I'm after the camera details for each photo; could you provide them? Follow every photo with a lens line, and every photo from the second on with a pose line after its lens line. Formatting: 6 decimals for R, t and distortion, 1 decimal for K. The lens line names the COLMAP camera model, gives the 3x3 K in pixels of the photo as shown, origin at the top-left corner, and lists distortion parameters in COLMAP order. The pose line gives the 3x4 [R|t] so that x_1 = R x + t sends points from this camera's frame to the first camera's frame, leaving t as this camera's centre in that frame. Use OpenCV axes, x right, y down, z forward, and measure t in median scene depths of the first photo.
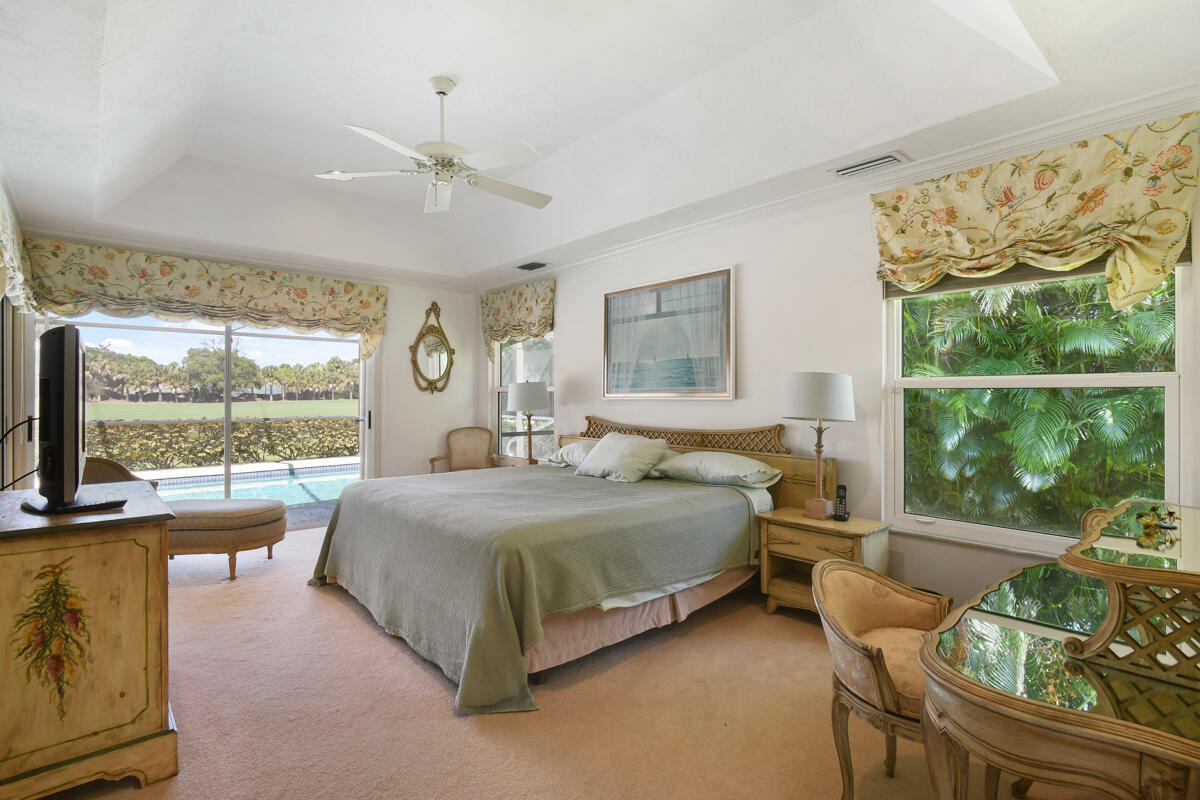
lens RADIAL K [[597.8, 0, 596.2], [0, 597.8, 394.7], [0, 0, 1]] dist [-0.000708, -0.007479]
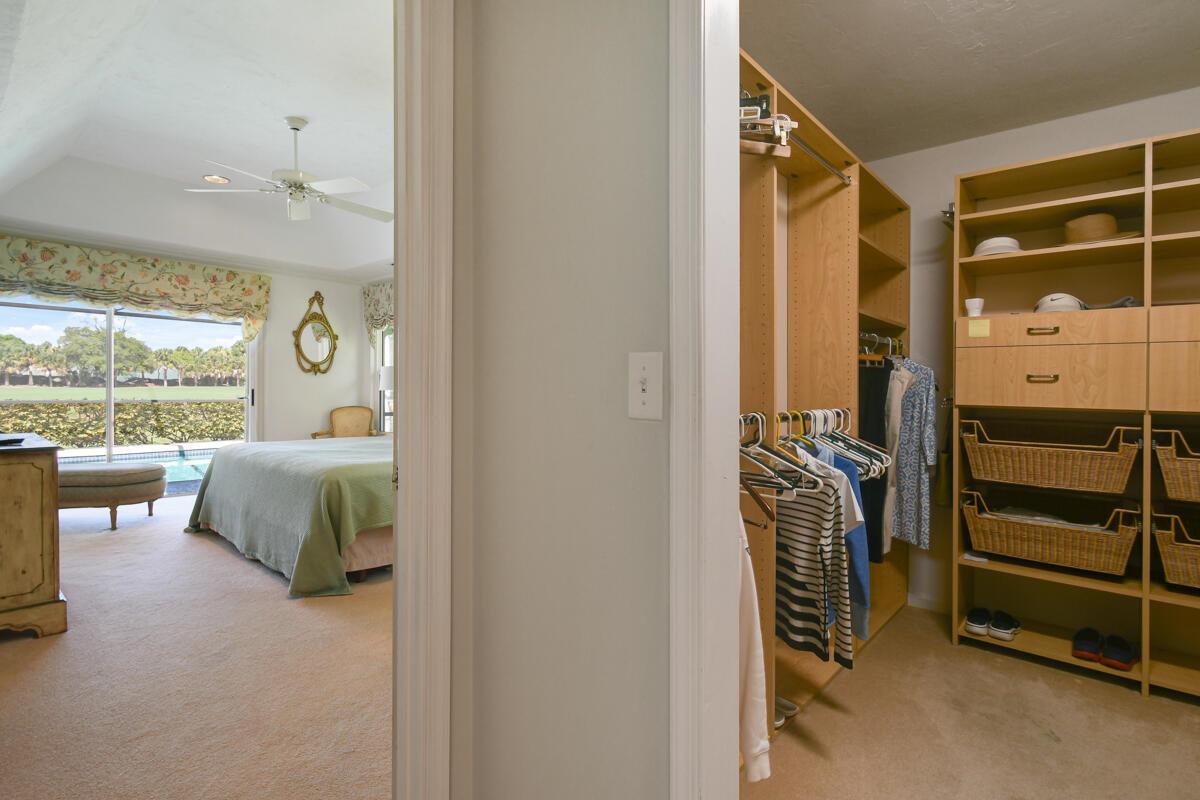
lens RADIAL K [[597.8, 0, 612.7], [0, 597.8, 401.6], [0, 0, 1]] dist [-0.000708, -0.007479]
pose [[0.989438, 0.012160, 0.144449, 0.155876], [-0.015822, 0.999581, 0.024229, 0.017135], [-0.144094, -0.026258, 0.989216, -0.239776]]
